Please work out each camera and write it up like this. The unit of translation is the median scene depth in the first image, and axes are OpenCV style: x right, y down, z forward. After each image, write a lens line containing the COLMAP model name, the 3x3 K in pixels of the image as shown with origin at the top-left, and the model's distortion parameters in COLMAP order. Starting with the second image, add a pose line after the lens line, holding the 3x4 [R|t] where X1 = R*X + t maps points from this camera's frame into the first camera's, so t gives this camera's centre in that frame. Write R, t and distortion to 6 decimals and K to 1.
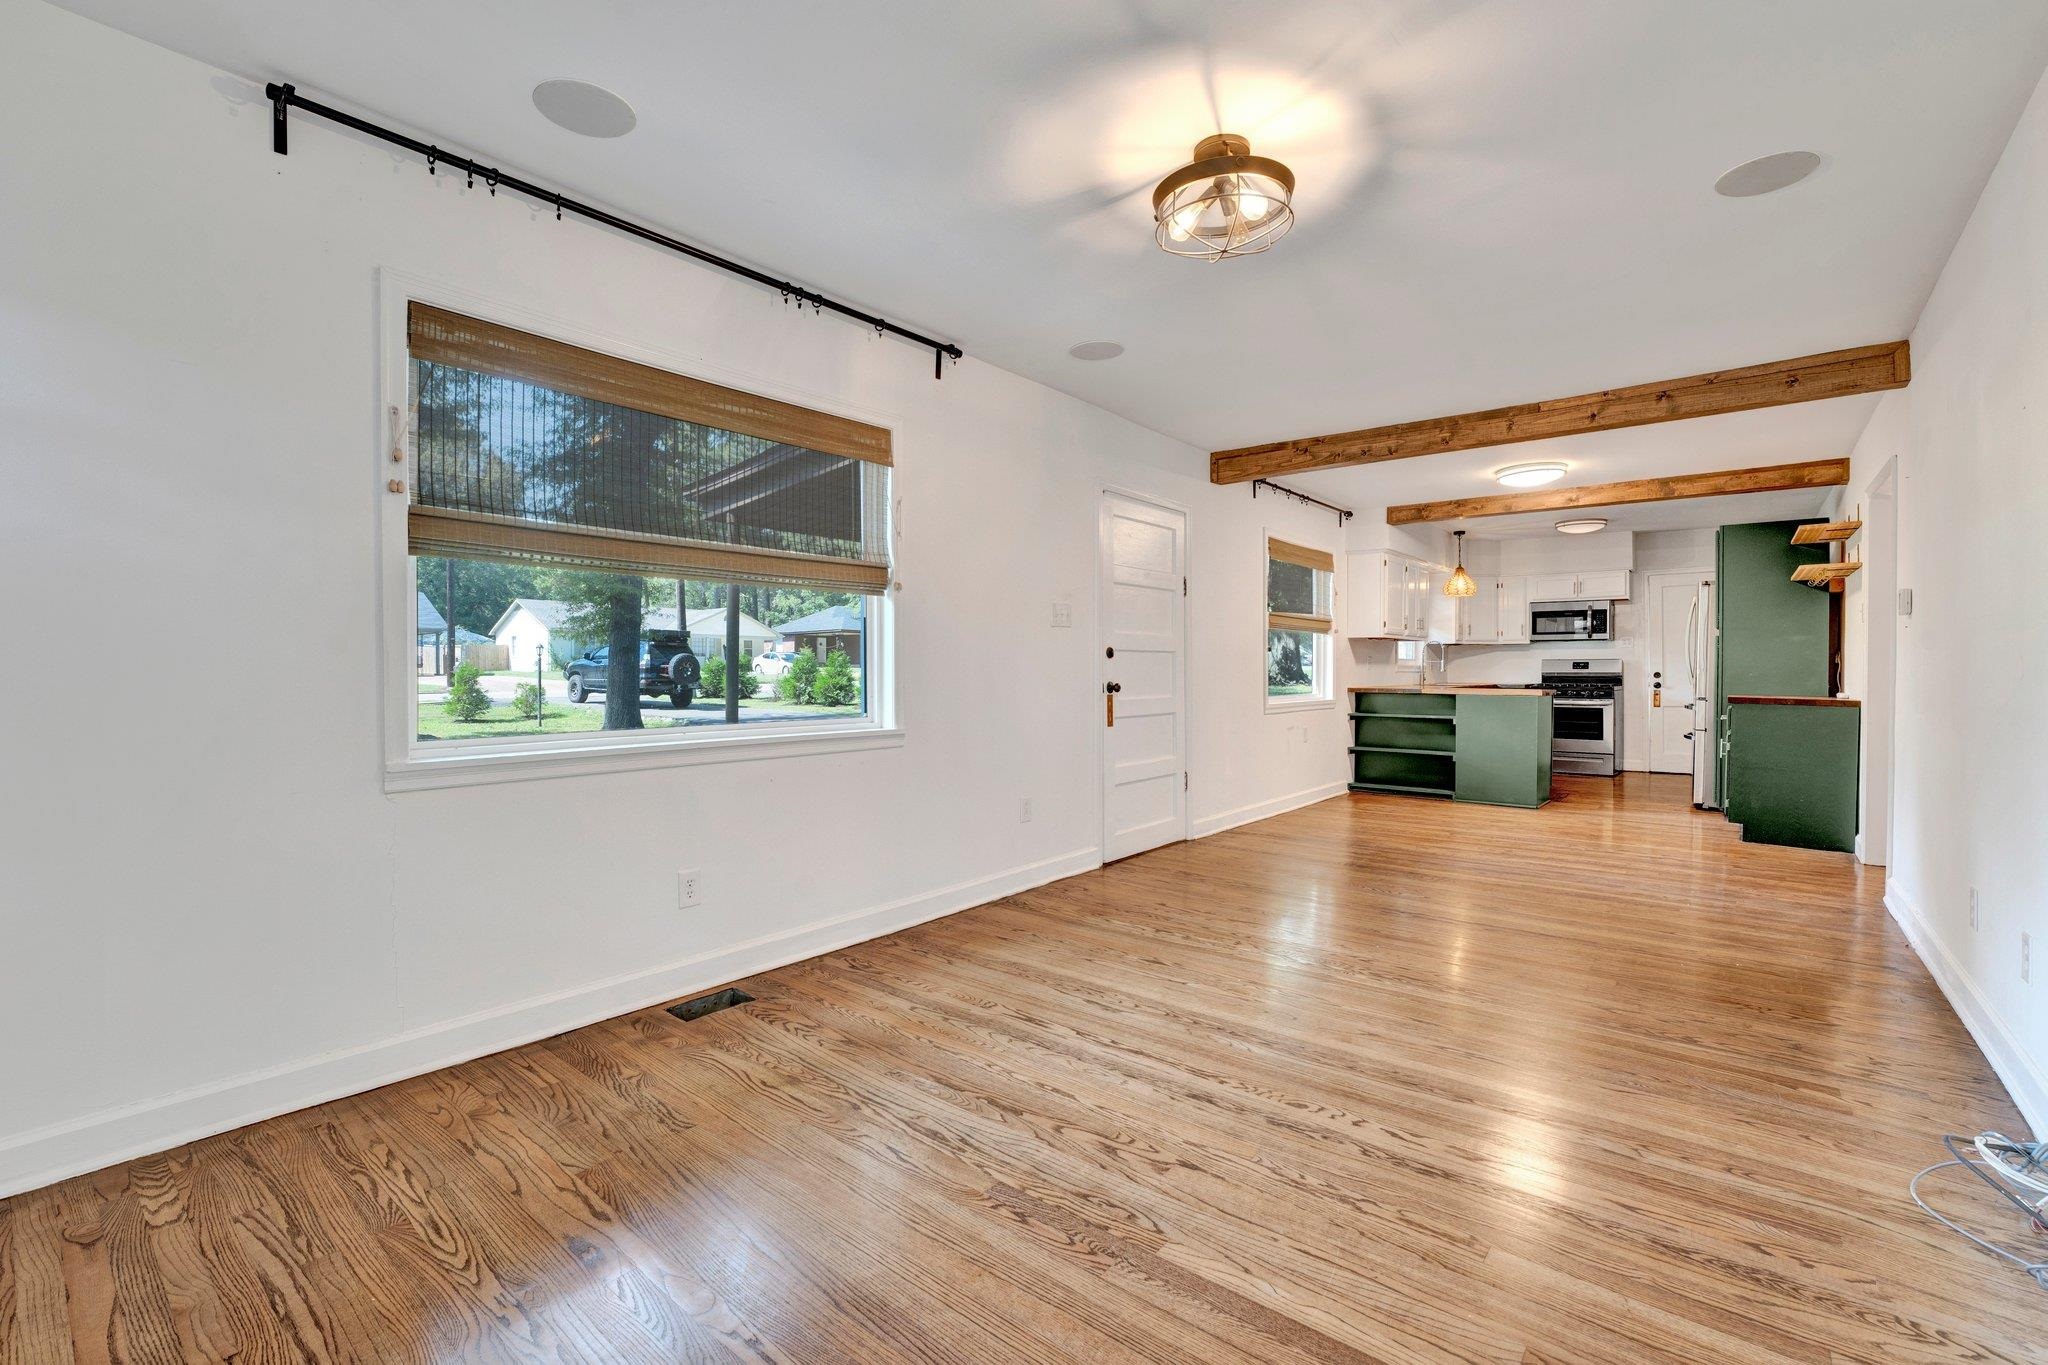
lens RADIAL K [[884.5, 0, 1023.7], [0, 884.5, 668.2], [0, 0, 1]] dist [-0.018967, 0.000675]
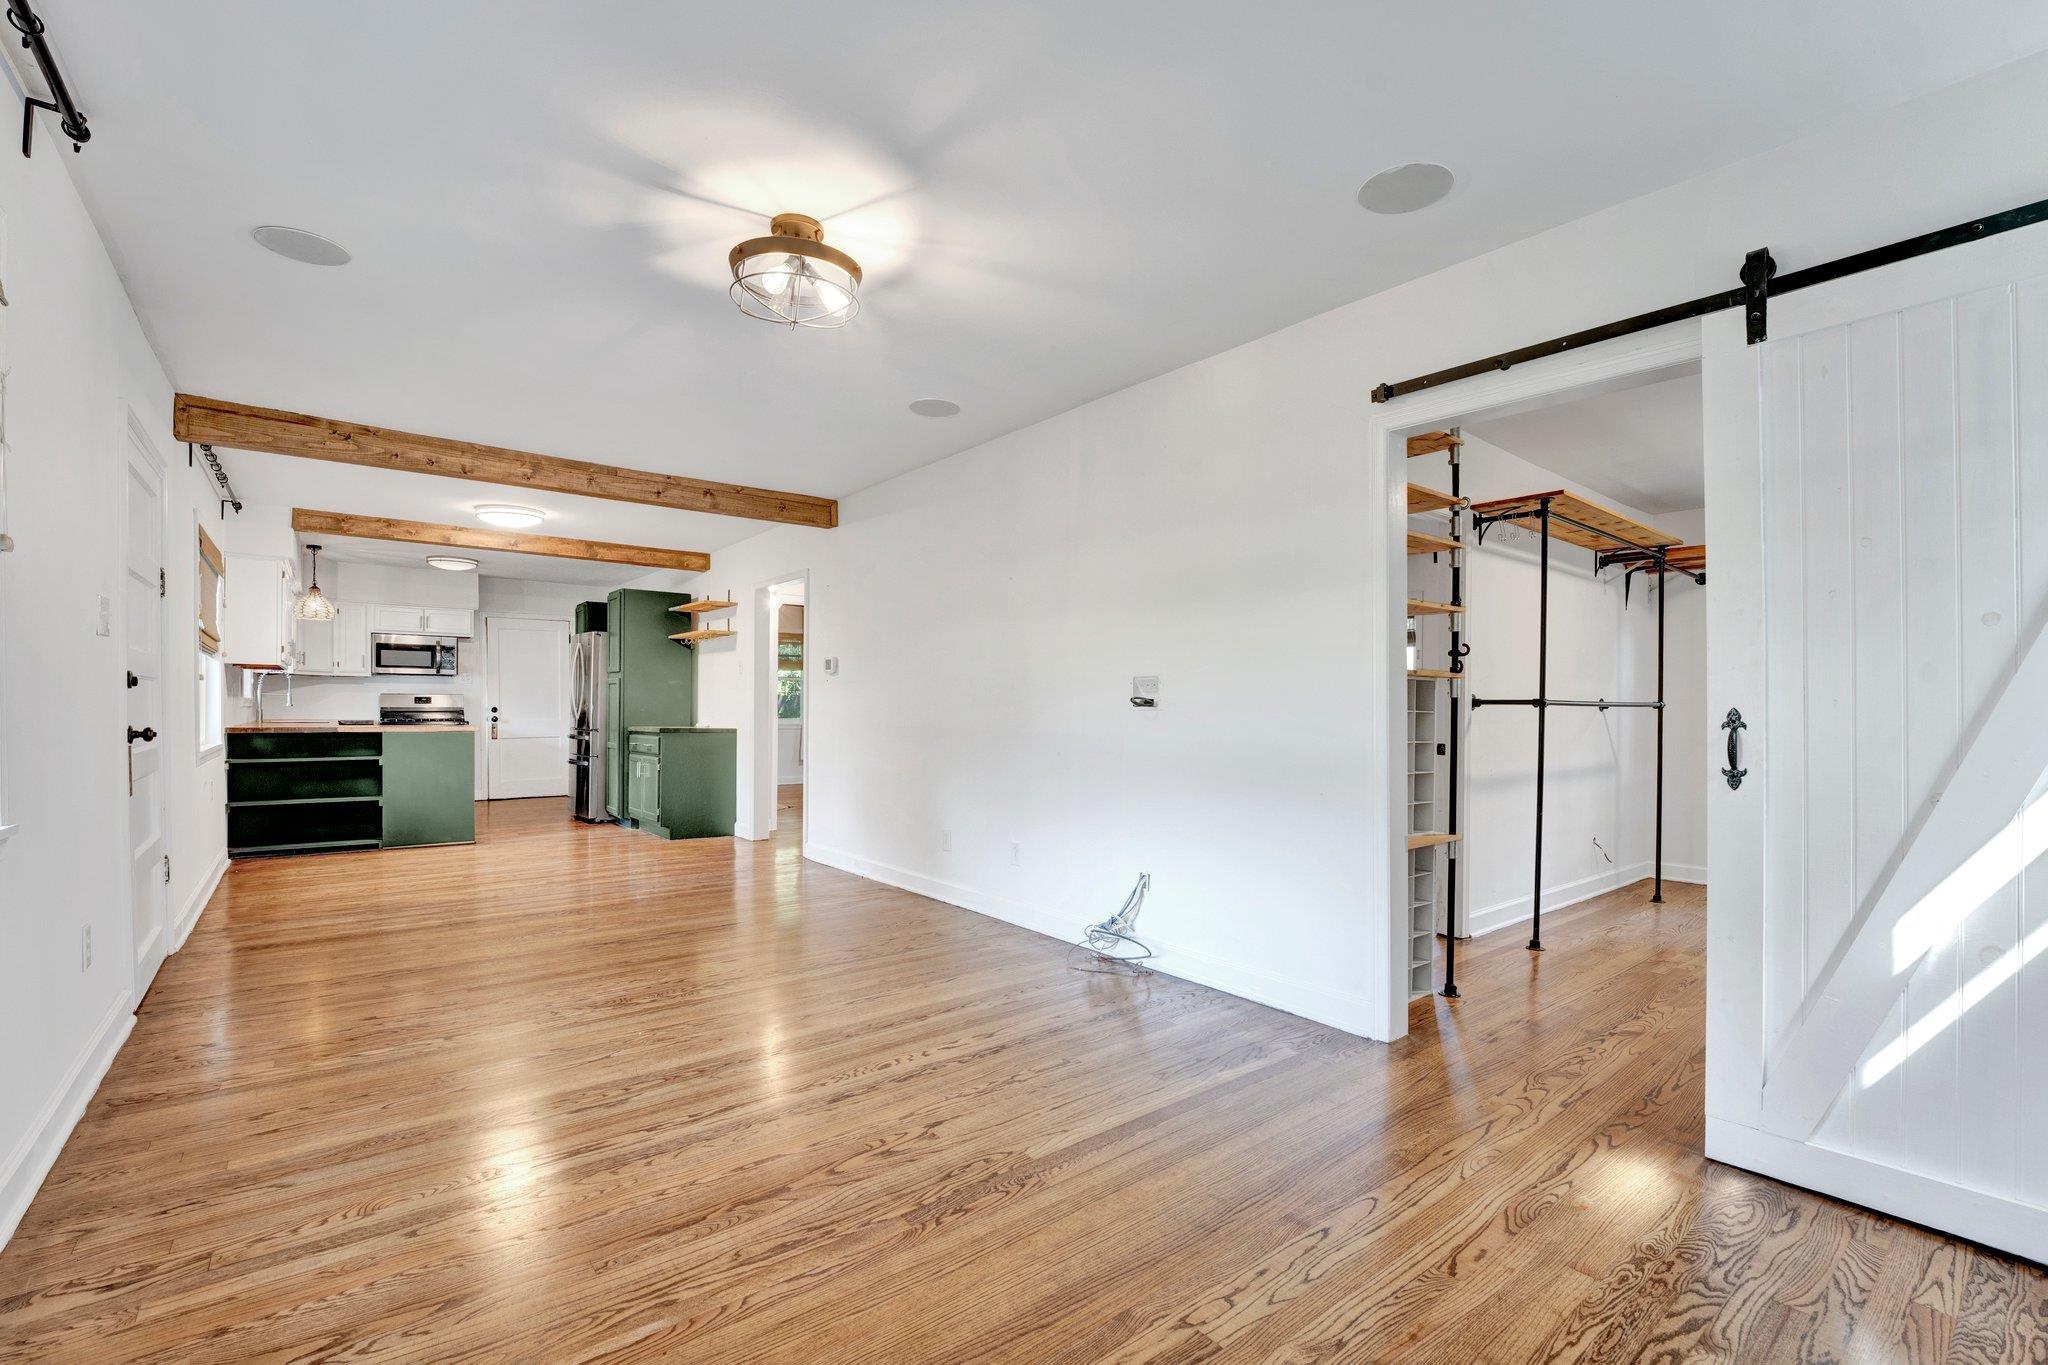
lens RADIAL K [[884.5, 0, 1023.3], [0, 884.5, 702.5], [0, 0, 1]] dist [-0.018967, 0.000675]
pose [[0.213098, 0.004196, 0.977022, -0.374219], [-0.006046, 0.999977, -0.002976, -0.003501], [-0.977012, -0.005273, 0.213119, 0.242929]]
